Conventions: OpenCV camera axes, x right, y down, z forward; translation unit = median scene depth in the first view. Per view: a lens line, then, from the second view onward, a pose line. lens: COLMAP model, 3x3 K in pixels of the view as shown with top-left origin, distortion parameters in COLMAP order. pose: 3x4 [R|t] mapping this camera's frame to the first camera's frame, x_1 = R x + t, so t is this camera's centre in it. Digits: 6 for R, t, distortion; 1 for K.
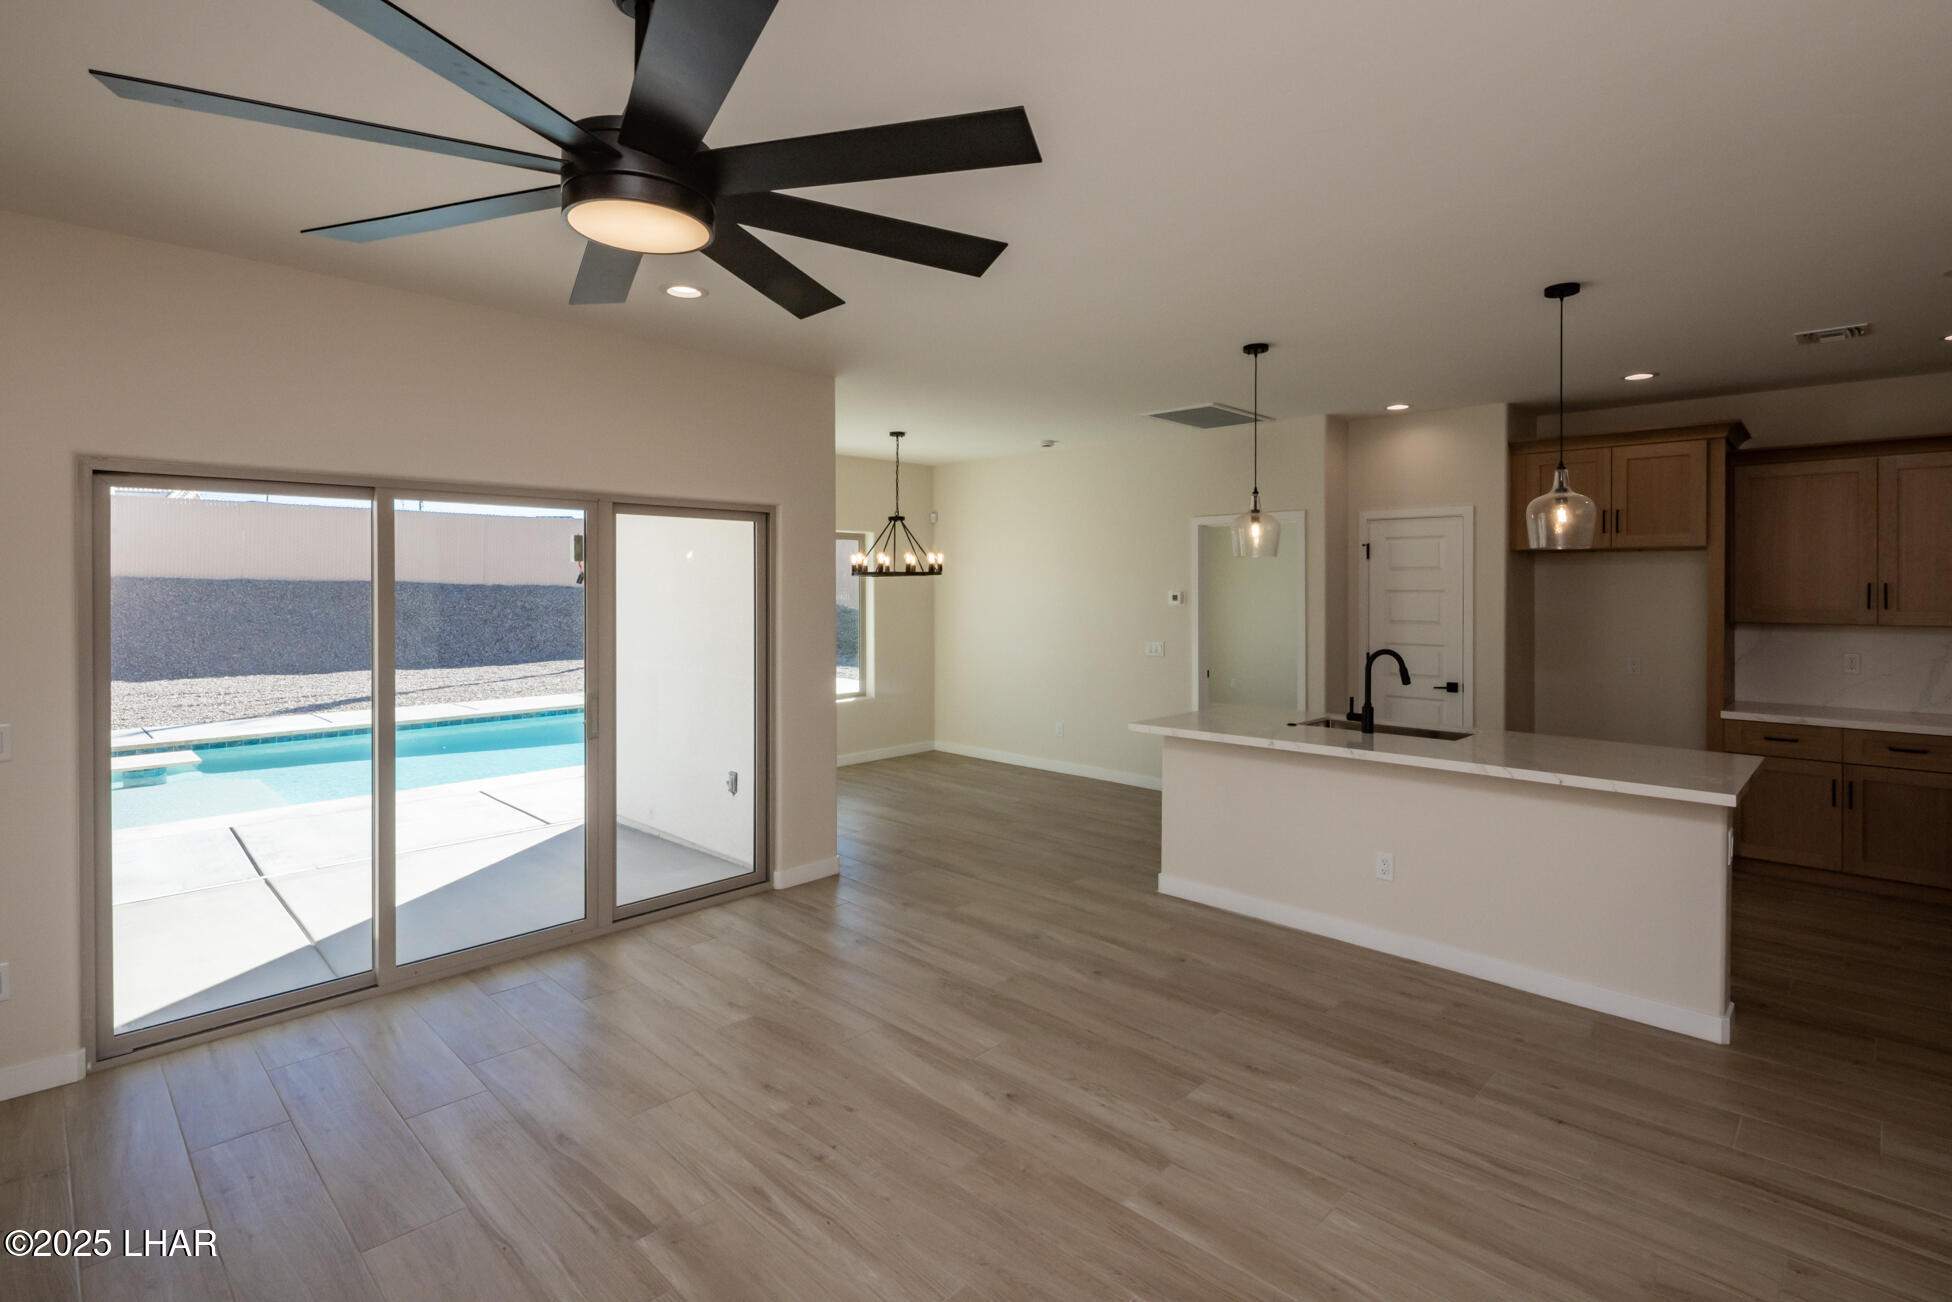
lens RADIAL K [[934.8, 0, 974.6], [0, 934.8, 597.0], [0, 0, 1]] dist [-0.001443, -0.000369]
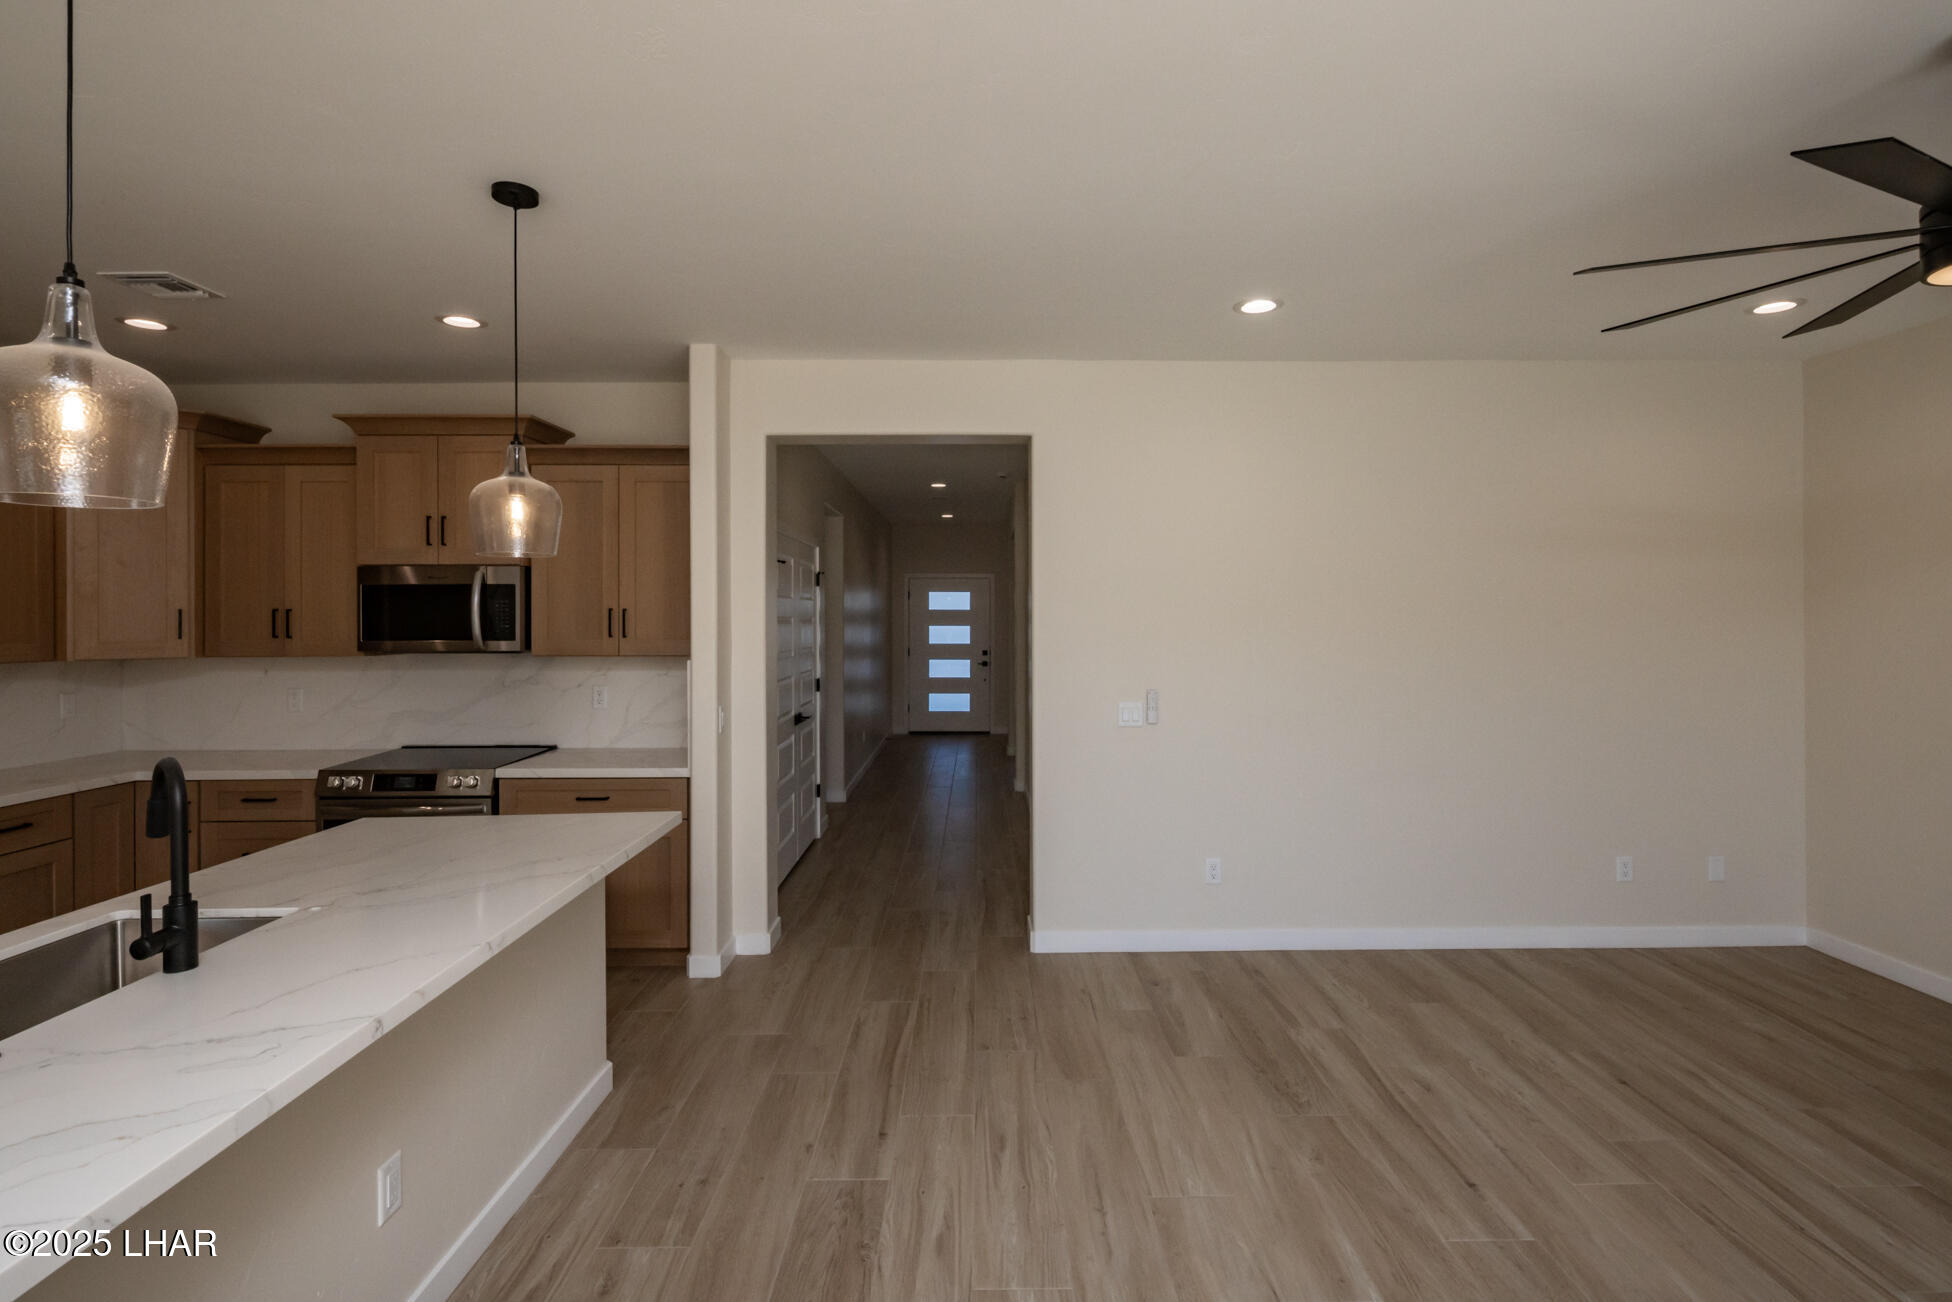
lens RADIAL K [[941.7, 0, 990.4], [0, 941.7, 617.0], [0, 0, 1]] dist [0.001196, -0.000992]
pose [[-0.709040, -0.000139, 0.705168, -0.148709], [0.011236, 0.999871, 0.011494, -0.009797], [-0.705079, 0.016073, -0.708947, 1.354449]]
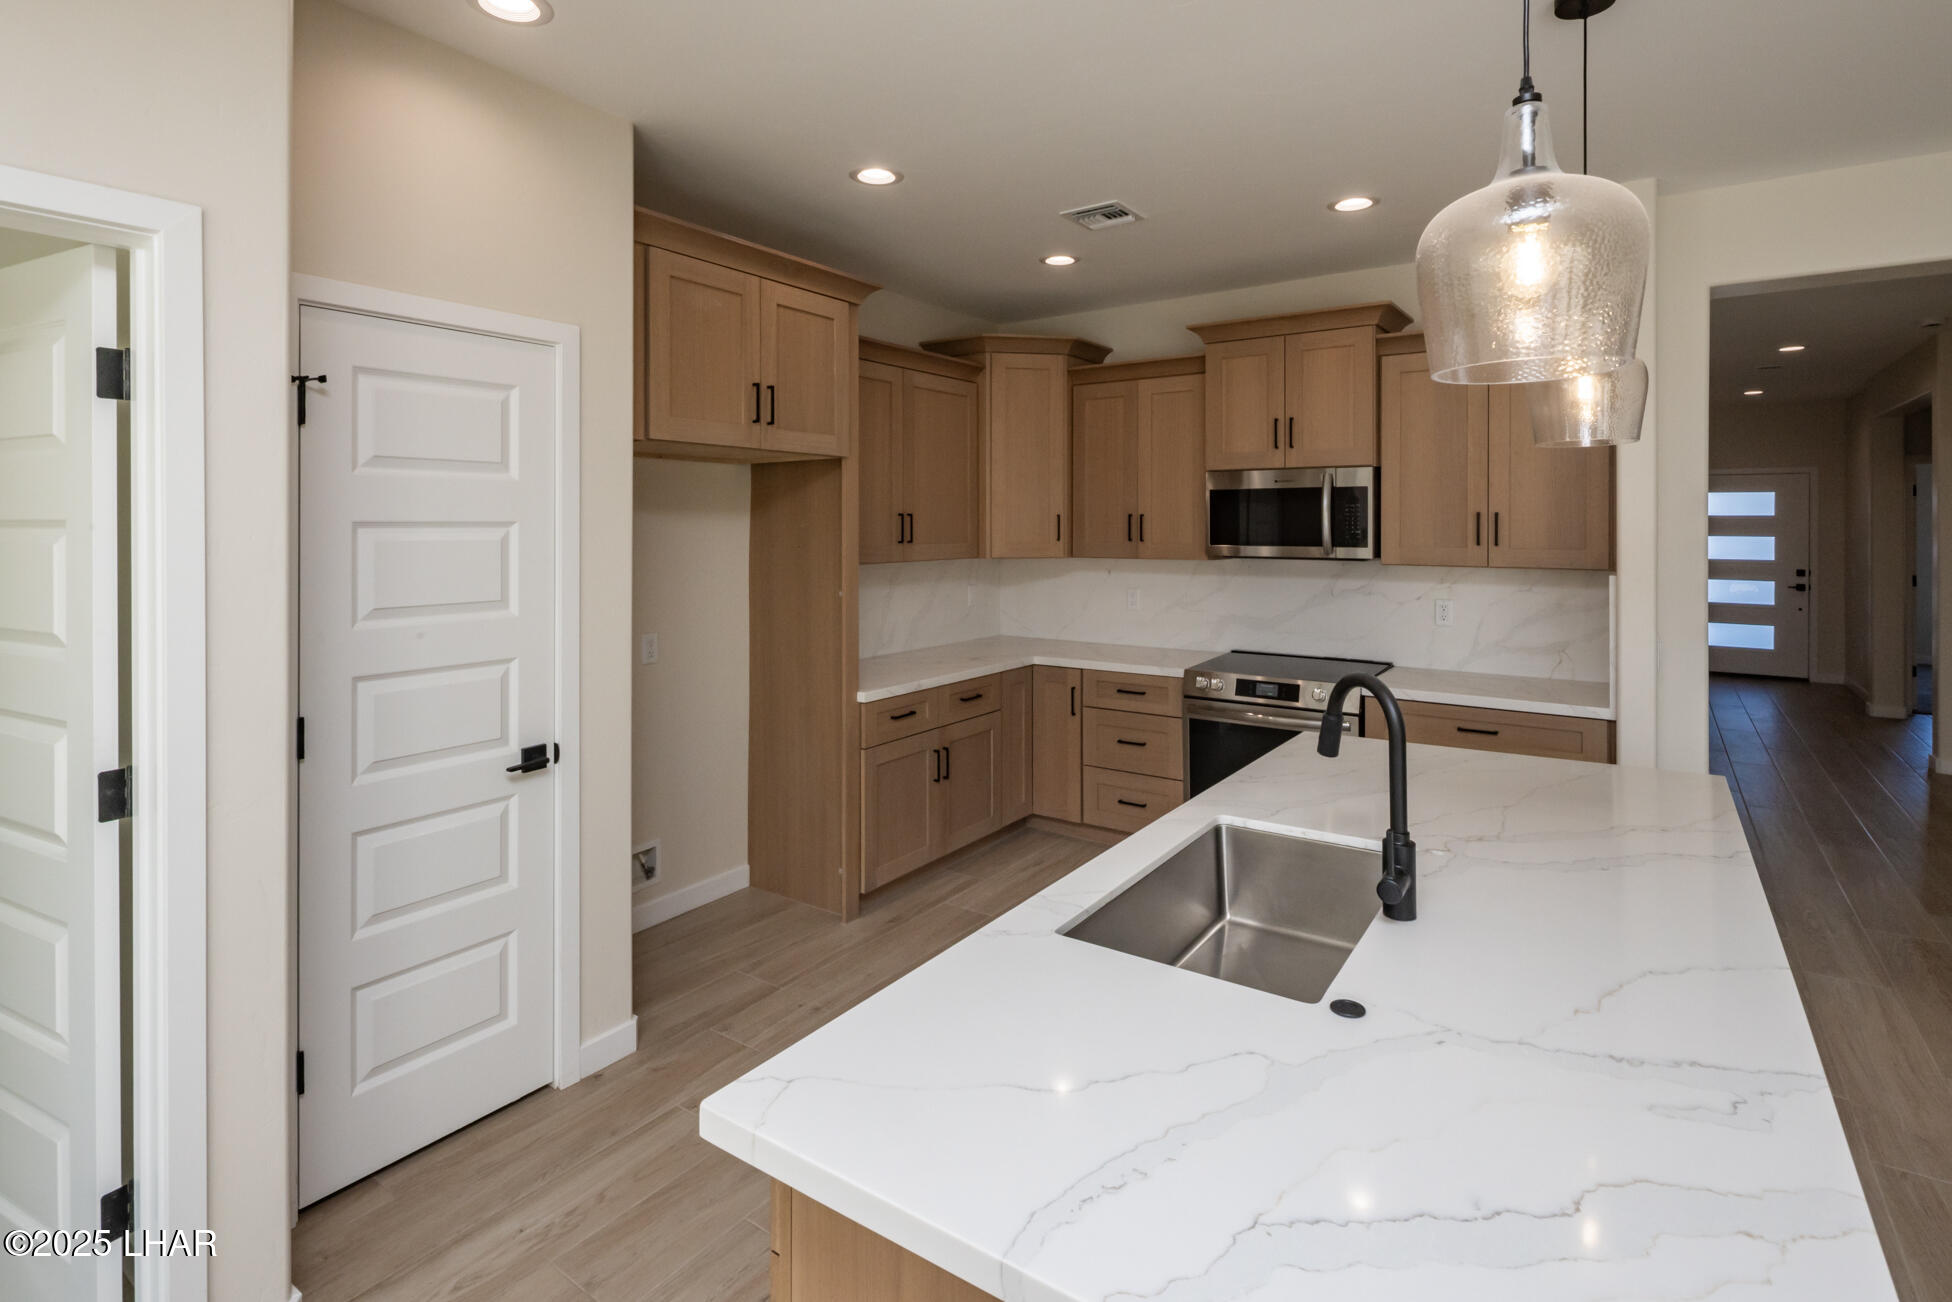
lens RADIAL K [[947.0, 0, 981.3], [0, 947.0, 522.5], [0, 0, 1]] dist [0.005141, 0.000459]
pose [[-0.172680, 0.000458, 0.984978, 0.124465], [0.012264, 0.999923, 0.001686, -0.009451], [-0.984902, 0.012371, -0.172672, 1.590100]]
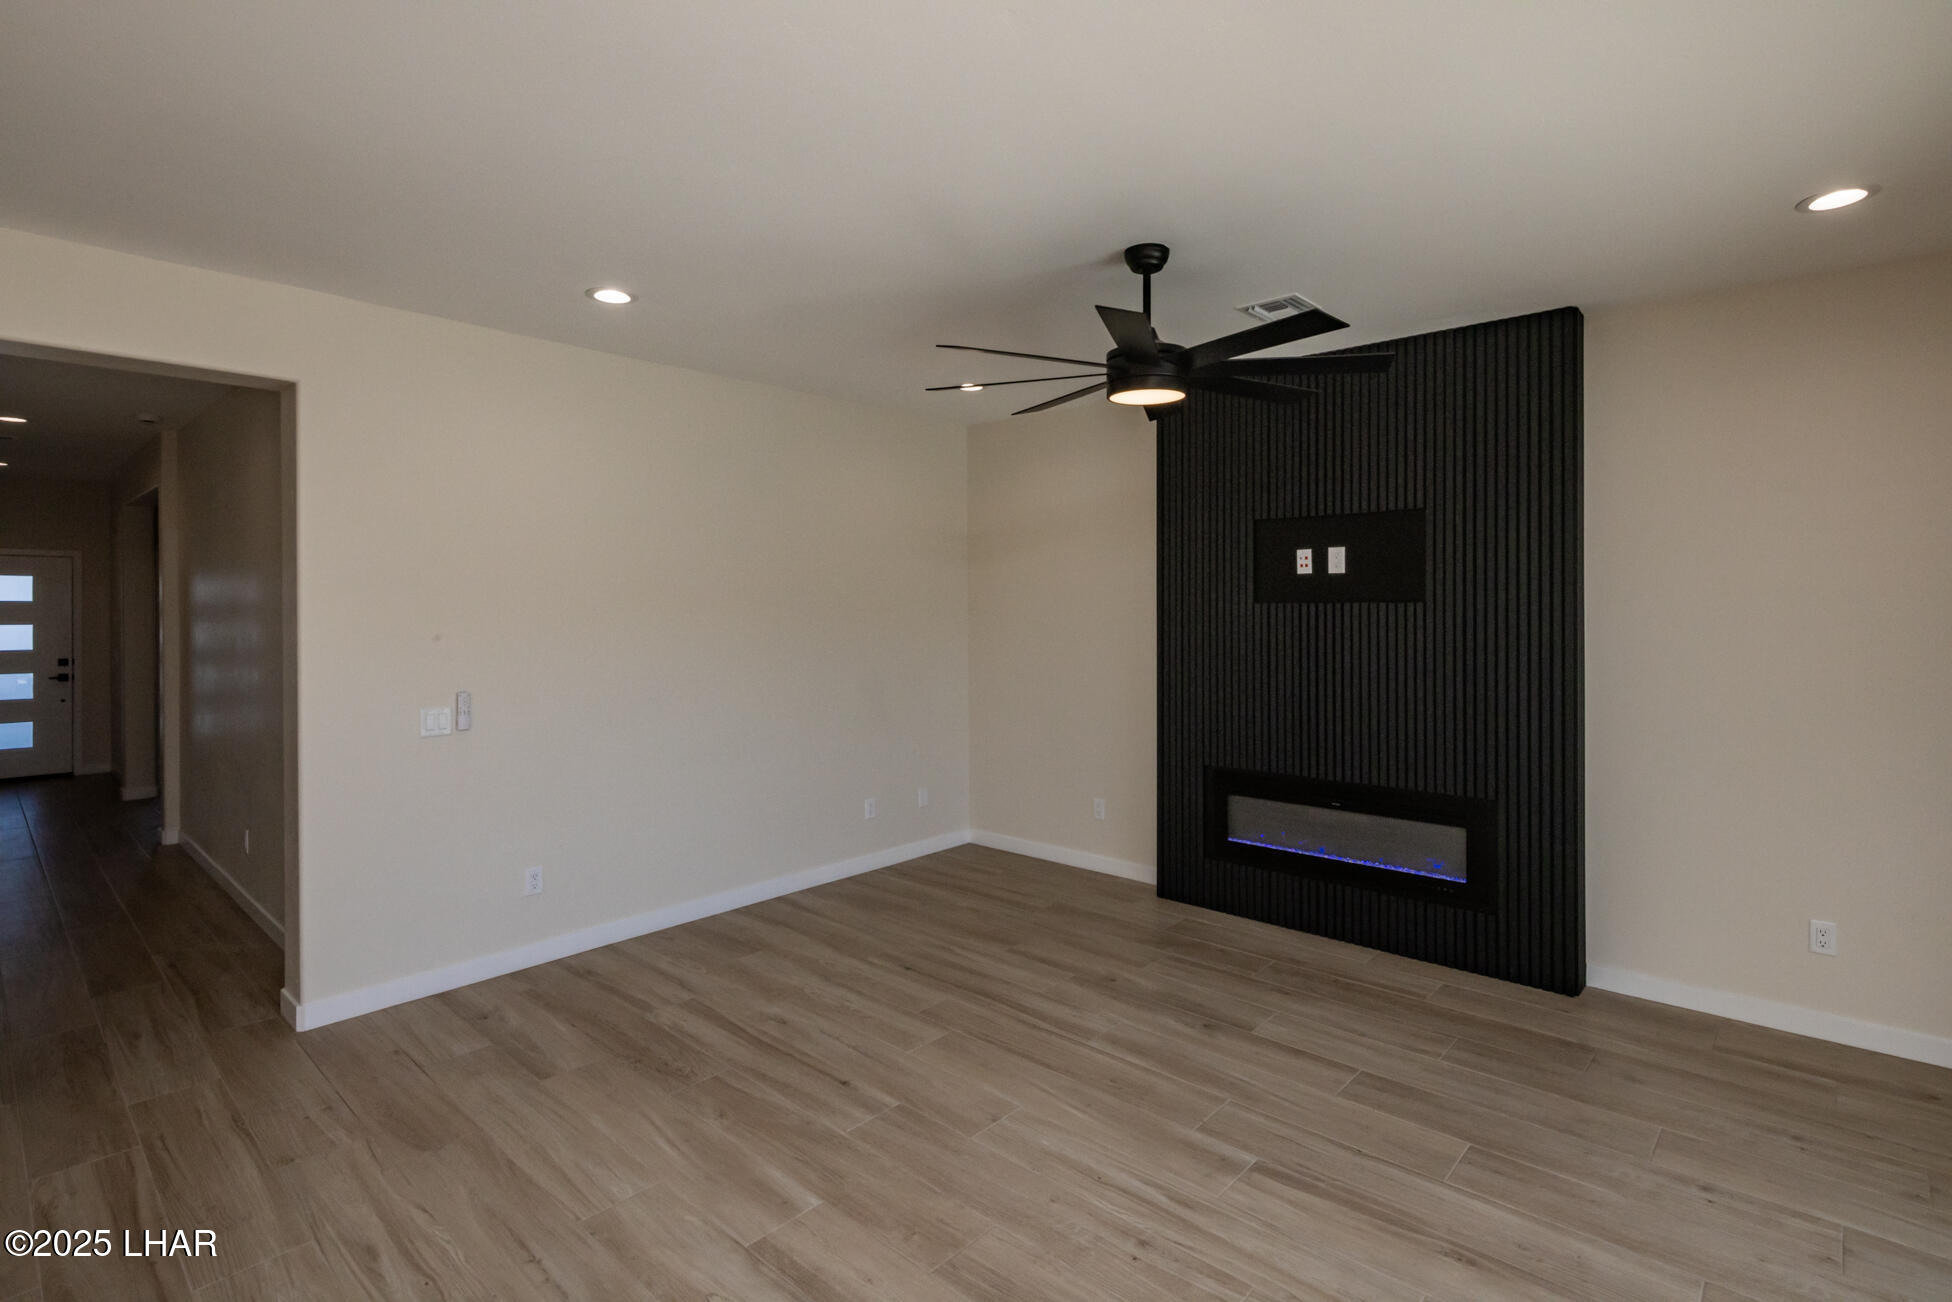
lens RADIAL K [[935.1, 0, 987.1], [0, 935.1, 621.4], [0, 0, 1]] dist [-0.000021, -0.000657]
pose [[-0.999112, 0.004227, -0.041911, 0.012637], [0.002960, 0.999538, 0.030247, -0.011394], [0.042019, 0.030096, -0.998663, 1.445705]]
